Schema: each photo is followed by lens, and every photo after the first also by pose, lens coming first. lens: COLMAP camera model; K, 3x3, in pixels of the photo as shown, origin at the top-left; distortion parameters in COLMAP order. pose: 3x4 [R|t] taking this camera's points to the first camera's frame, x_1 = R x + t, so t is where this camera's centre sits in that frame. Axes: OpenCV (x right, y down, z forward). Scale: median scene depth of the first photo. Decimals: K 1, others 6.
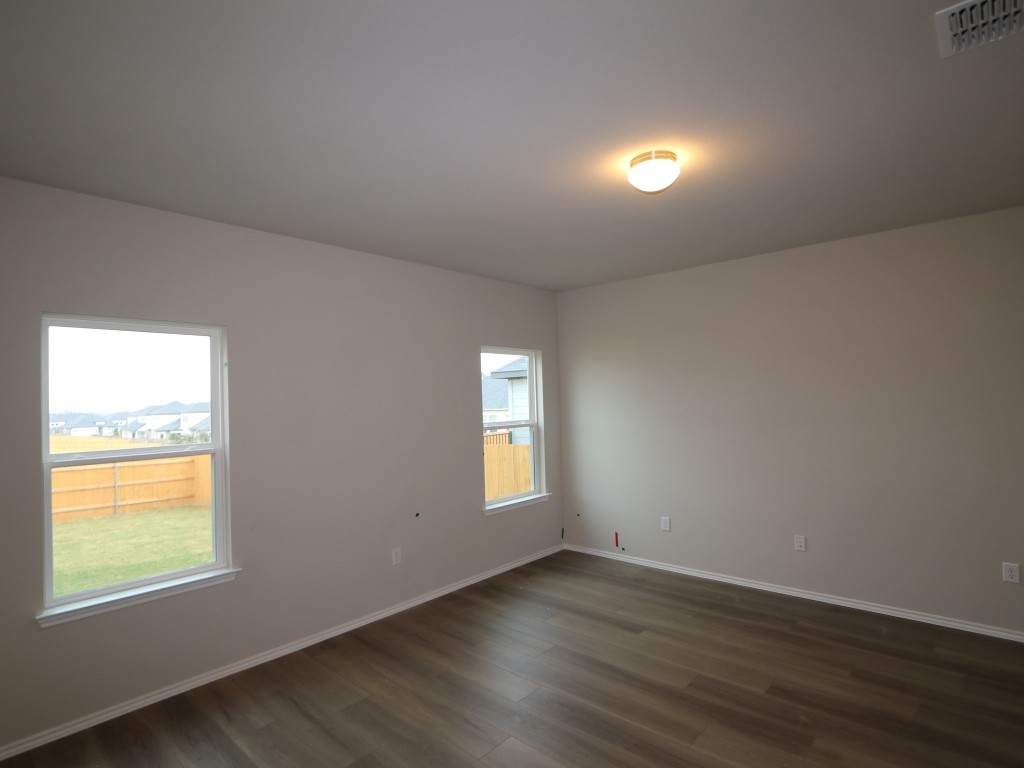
lens RADIAL K [[536.5, 0, 492.8], [0, 536.5, 386.1], [0, 0, 1]] dist [-0.002248, 0.000743]
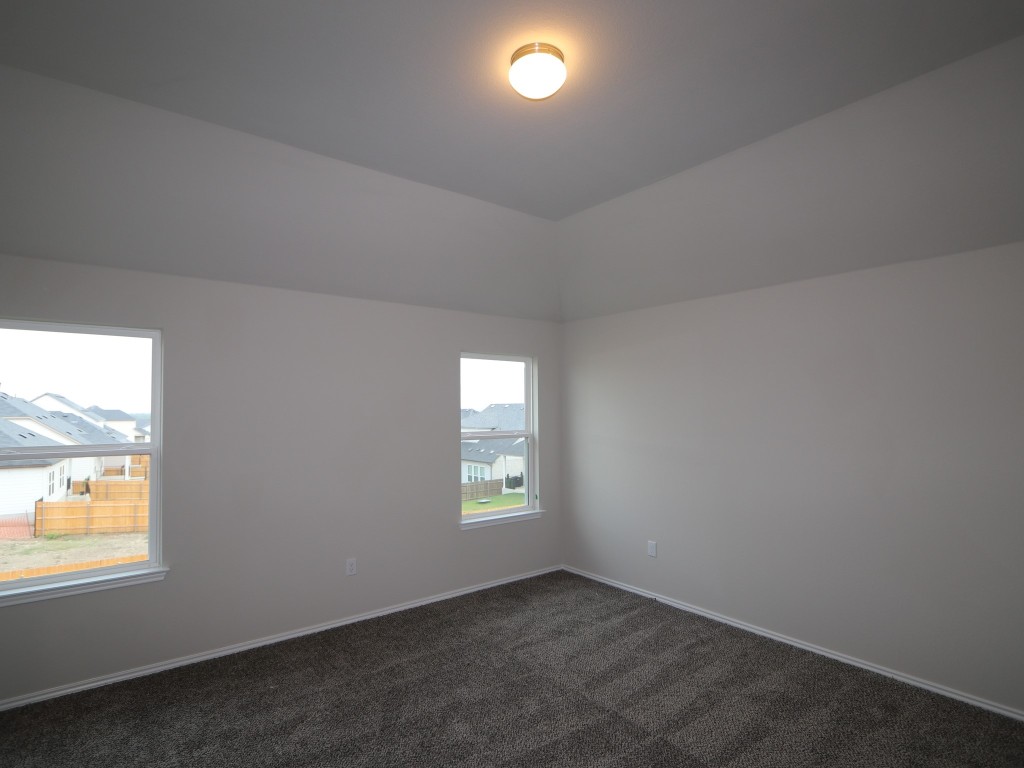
lens RADIAL K [[463.9, 0, 451.5], [0, 463.9, 398.3], [0, 0, 1]] dist [-0.000331, 0.000161]
pose [[0.966312, 0.018324, -0.256720, 0.209978], [-0.017409, 0.999831, 0.005839, 0.005149], [0.256784, -0.001173, 0.966468, 0.241681]]
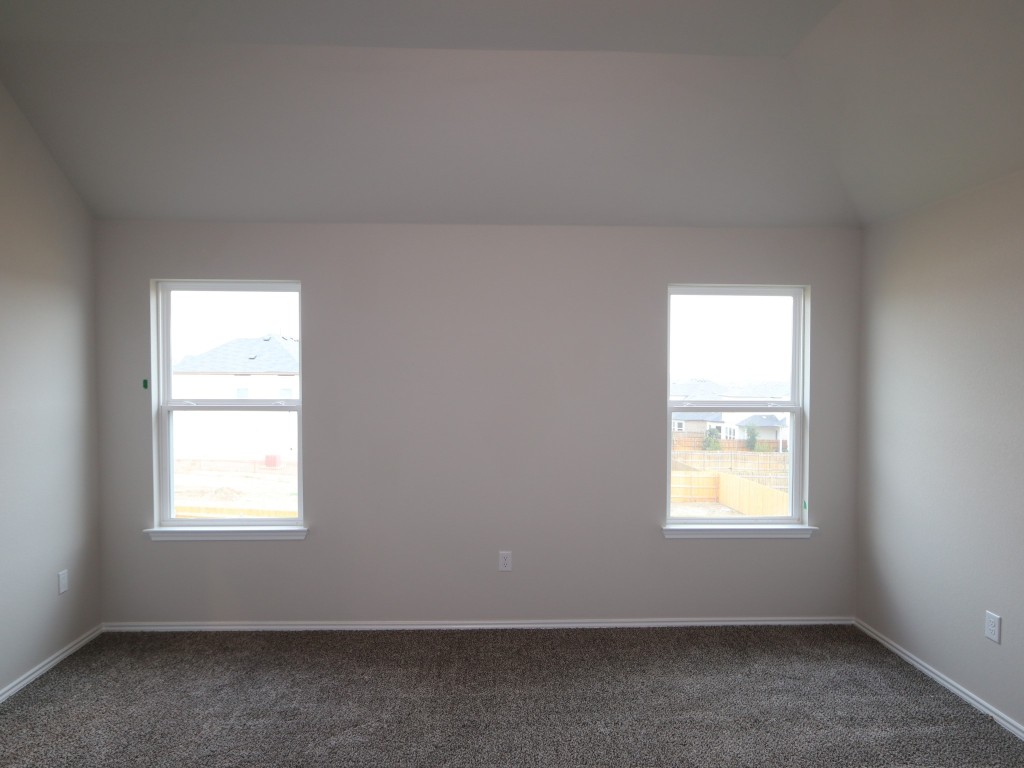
lens RADIAL K [[567.9, 0, 512.0], [0, 567.9, 384.0], [0, 0, 1]] dist [0.000423, 0.000332]
pose [[0.707311, 0.053697, -0.704860, 0.410431], [-0.005691, 0.997511, 0.070281, 0.000217], [0.706879, -0.045699, 0.705856, 0.440435]]
